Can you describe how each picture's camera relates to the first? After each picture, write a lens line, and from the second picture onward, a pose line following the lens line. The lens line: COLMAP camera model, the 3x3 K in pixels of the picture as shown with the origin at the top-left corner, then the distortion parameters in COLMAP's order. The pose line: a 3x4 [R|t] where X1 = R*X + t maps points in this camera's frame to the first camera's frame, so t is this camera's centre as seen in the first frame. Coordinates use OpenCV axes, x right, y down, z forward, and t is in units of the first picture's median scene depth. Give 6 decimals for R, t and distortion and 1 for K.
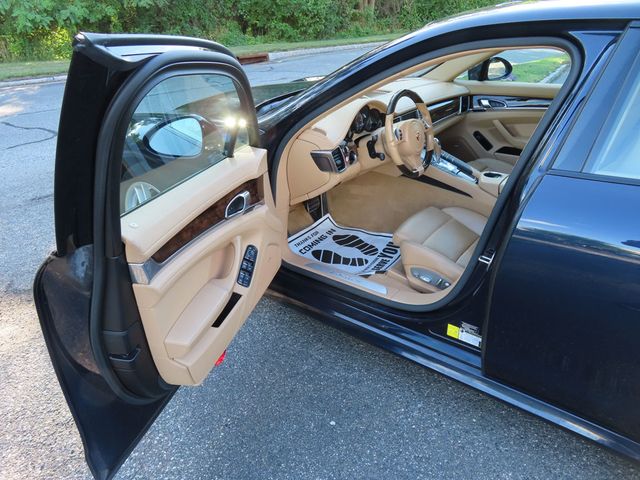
lens RADIAL K [[463.9, 0, 320.5], [0, 463.9, 241.7], [0, 0, 1]] dist [-0.000699, -0.005259]
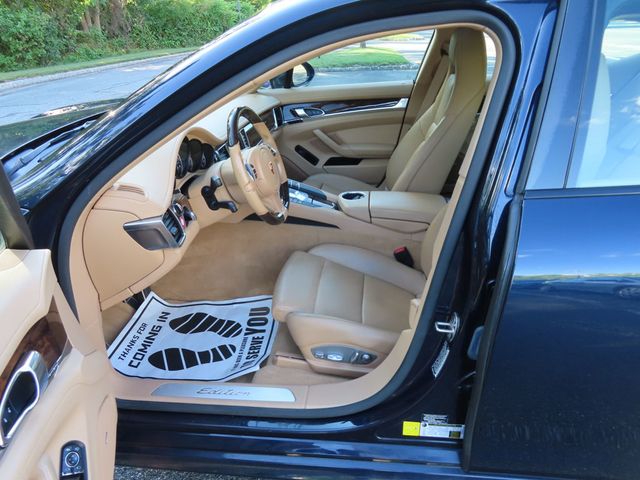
lens RADIAL K [[463.9, 0, 323.3], [0, 463.9, 241.5], [0, 0, 1]] dist [-0.000699, -0.005259]
pose [[0.866849, -0.242960, 0.435365, -0.041938], [0.256639, 0.966097, 0.028150, -0.081448], [-0.427444, 0.087330, 0.899814, 0.228969]]
